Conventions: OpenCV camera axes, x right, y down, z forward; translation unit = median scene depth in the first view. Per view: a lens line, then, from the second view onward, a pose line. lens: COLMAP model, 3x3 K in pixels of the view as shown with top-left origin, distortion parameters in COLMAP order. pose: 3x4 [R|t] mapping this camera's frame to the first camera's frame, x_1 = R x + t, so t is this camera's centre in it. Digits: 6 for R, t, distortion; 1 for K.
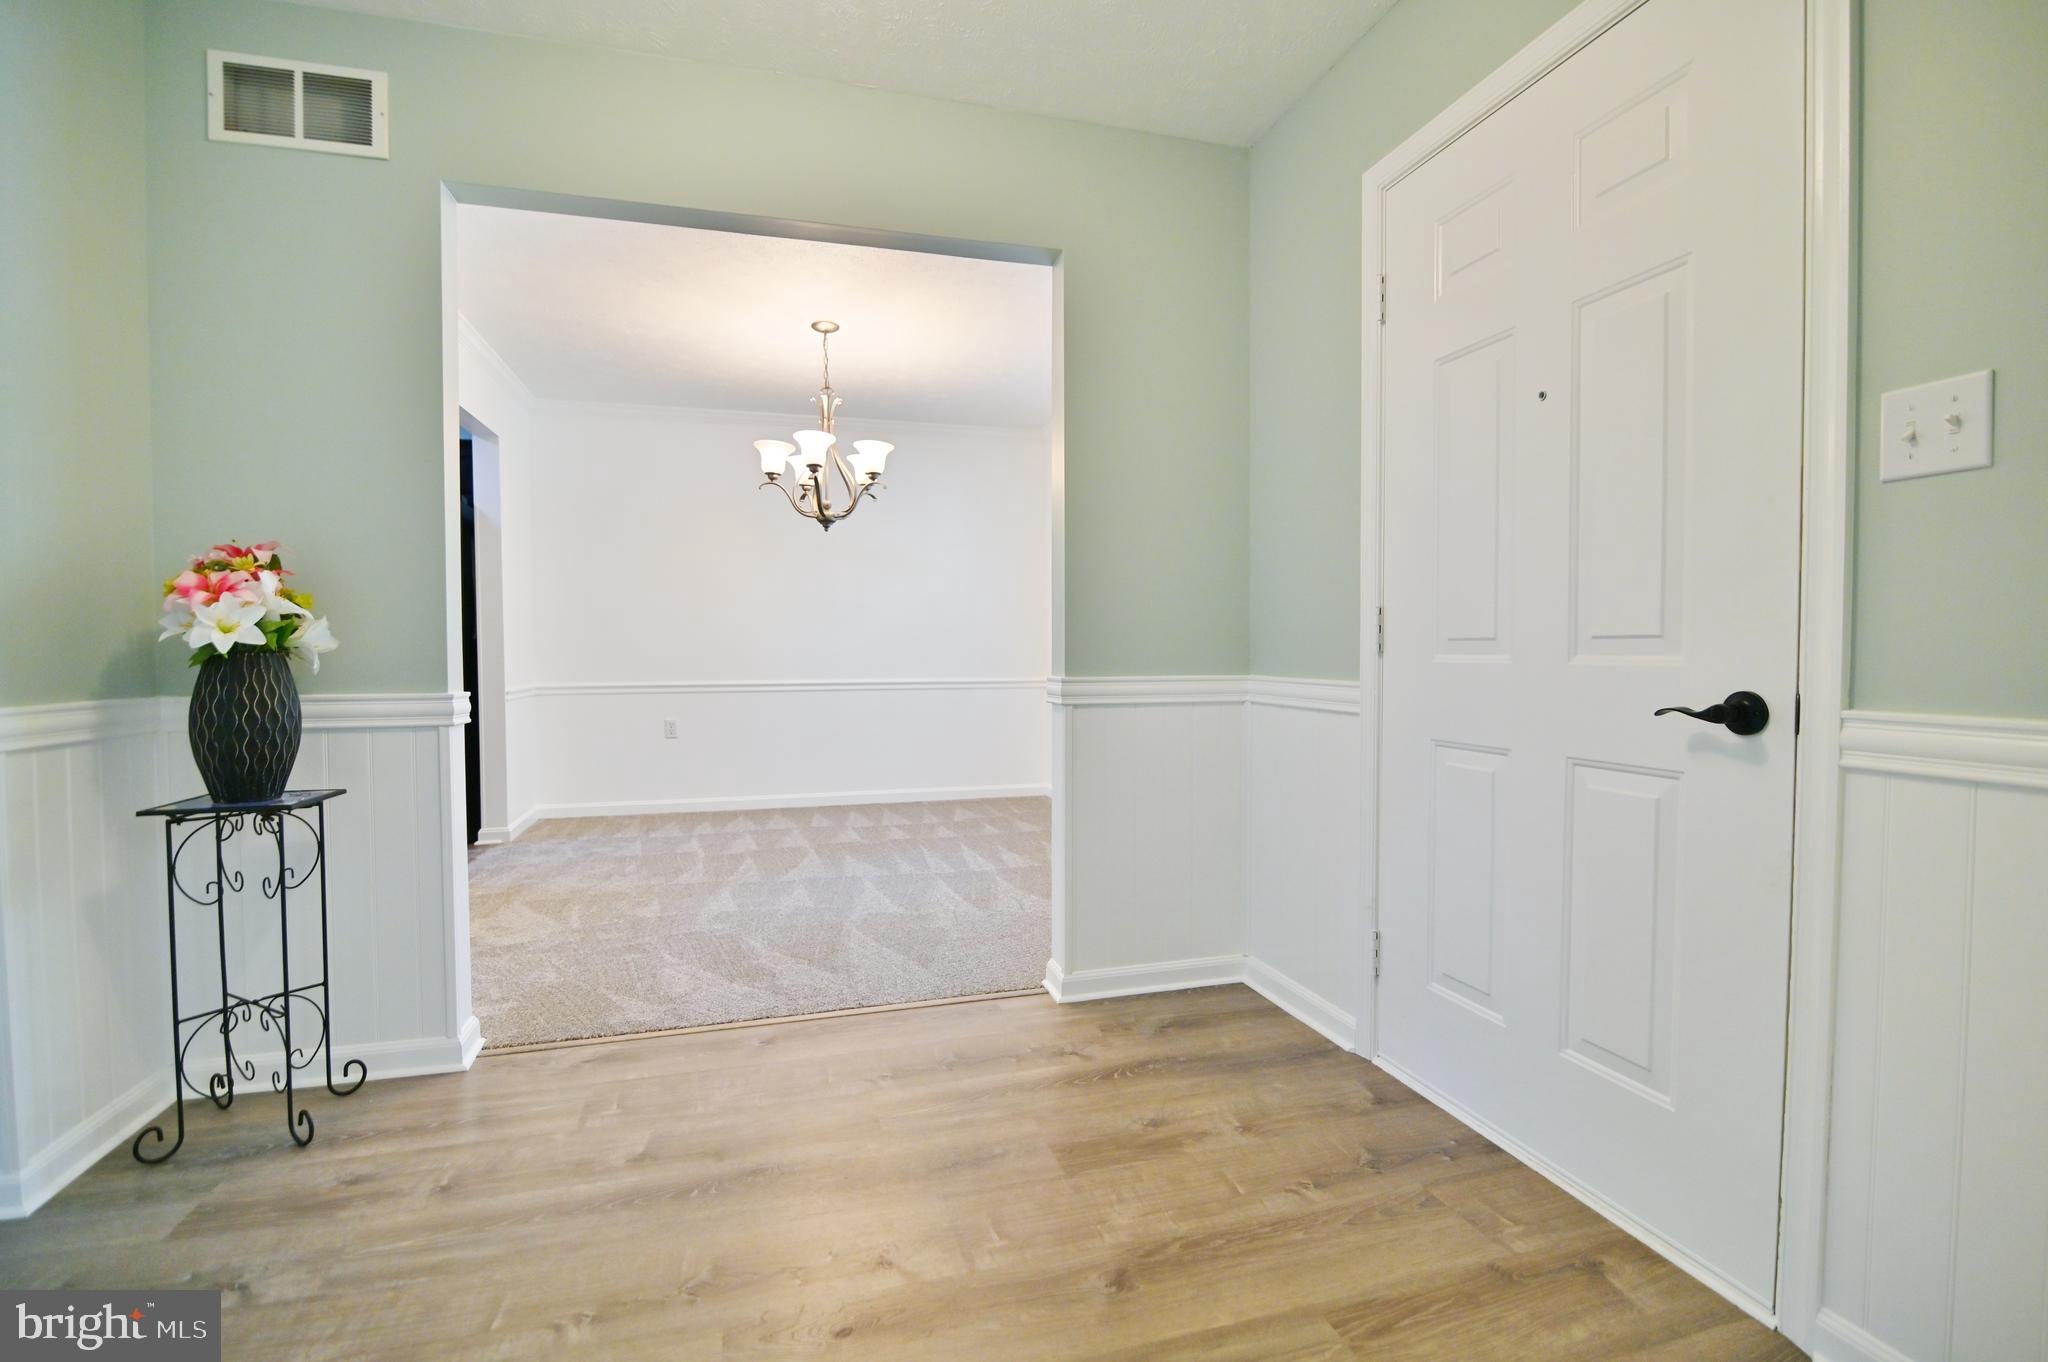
lens RADIAL K [[939.6, 0, 1034.5], [0, 939.6, 677.1], [0, 0, 1]] dist [-0.019729, 0.000781]
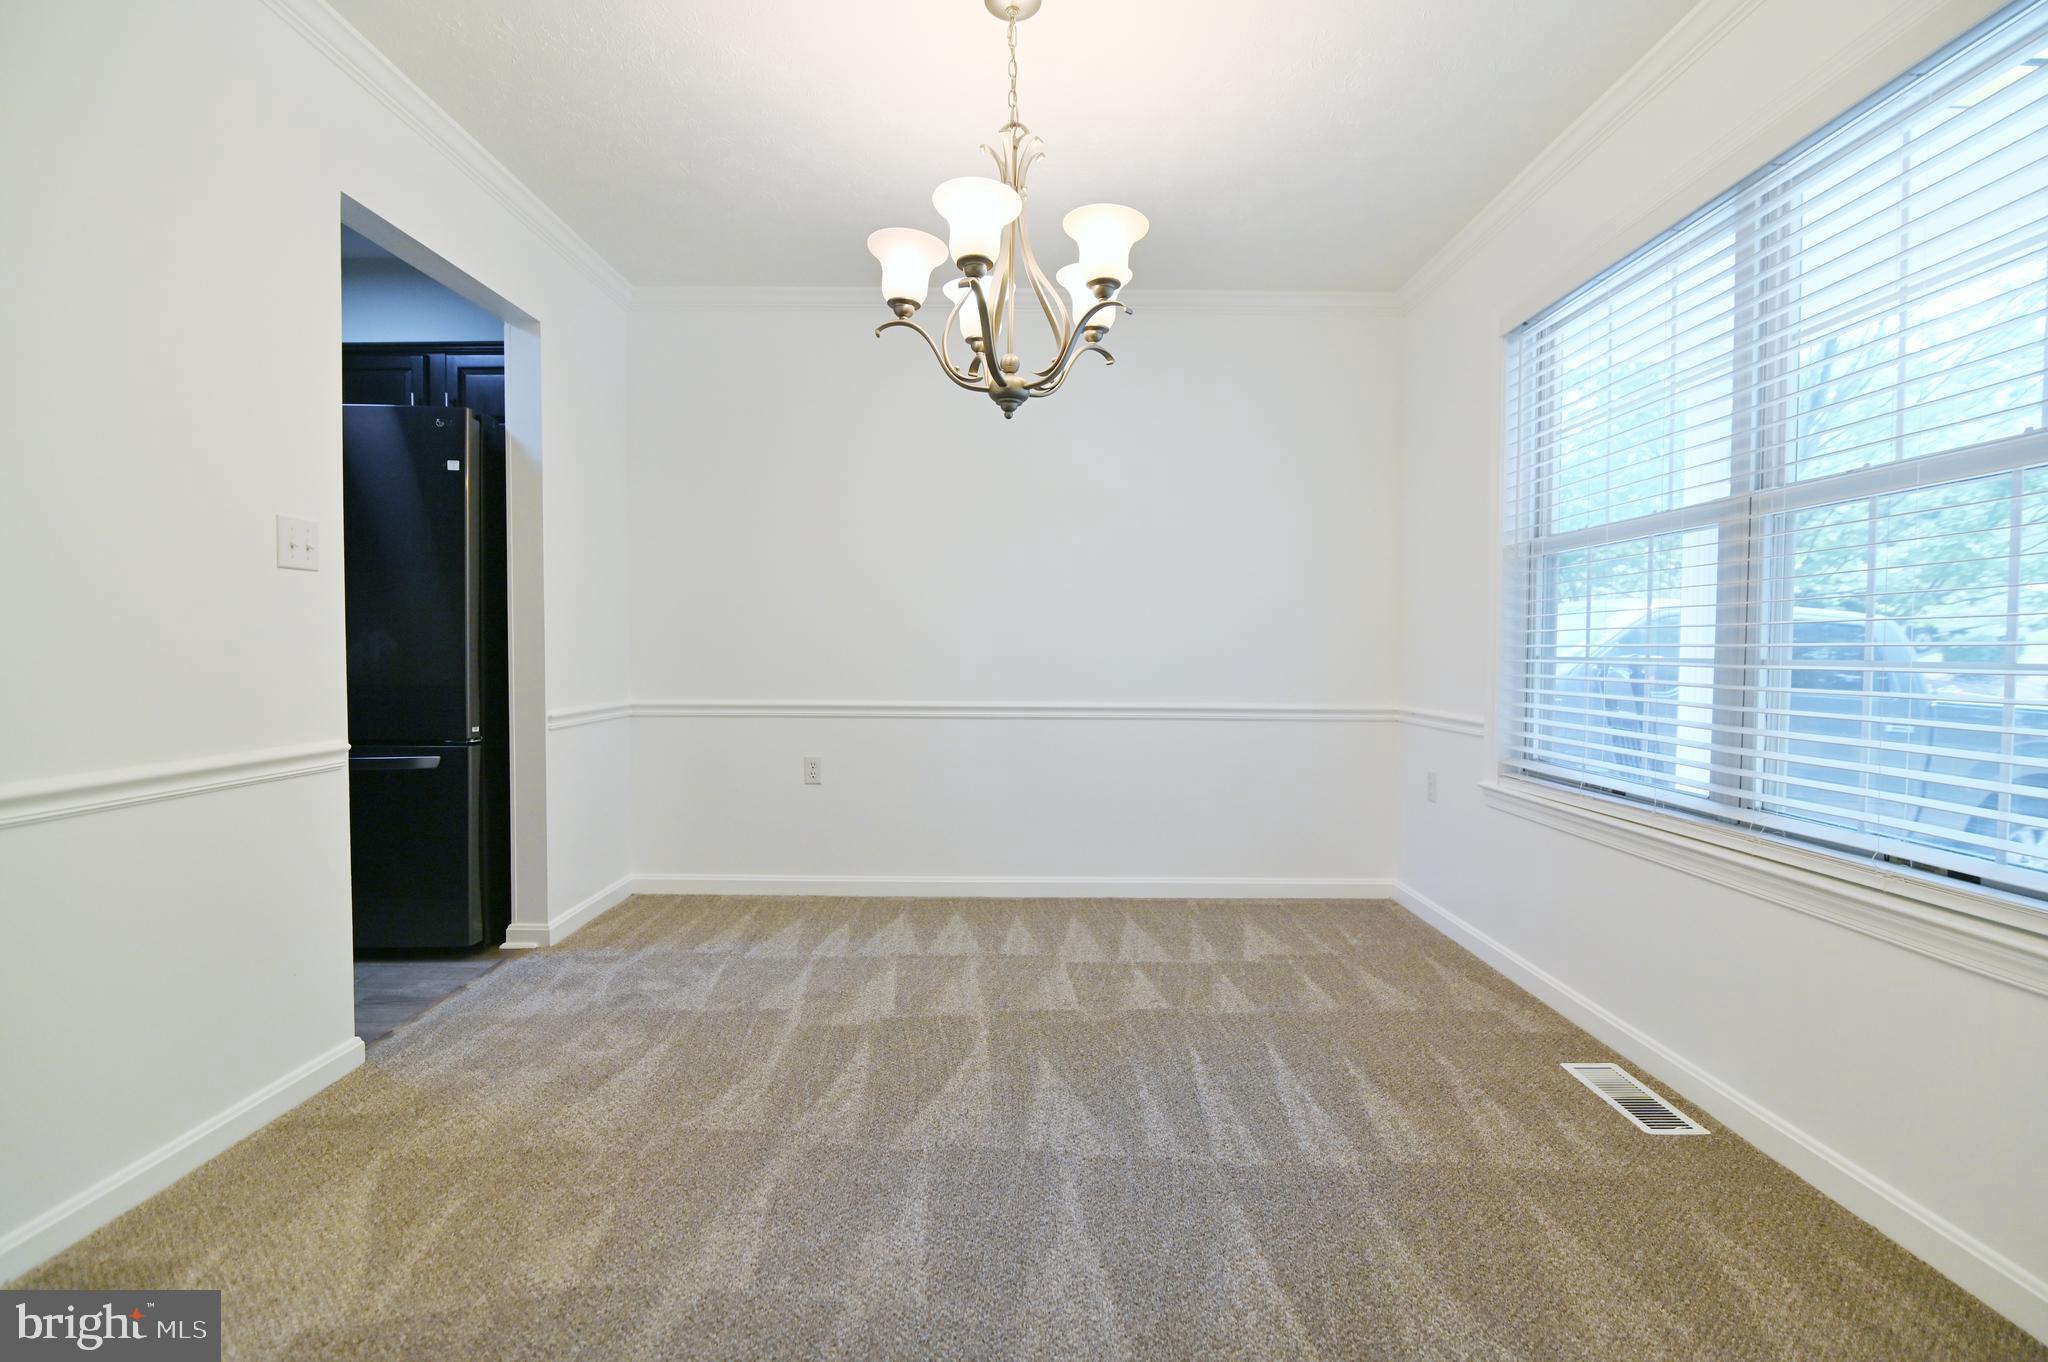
lens RADIAL K [[939.6, 0, 1033.9], [0, 939.6, 681.5], [0, 0, 1]] dist [-0.019729, 0.000781]
pose [[0.963005, 0.018544, -0.268846, -0.074756], [-0.017306, 0.999826, 0.006972, -0.021745], [0.268928, -0.002062, 0.963158, 0.531220]]
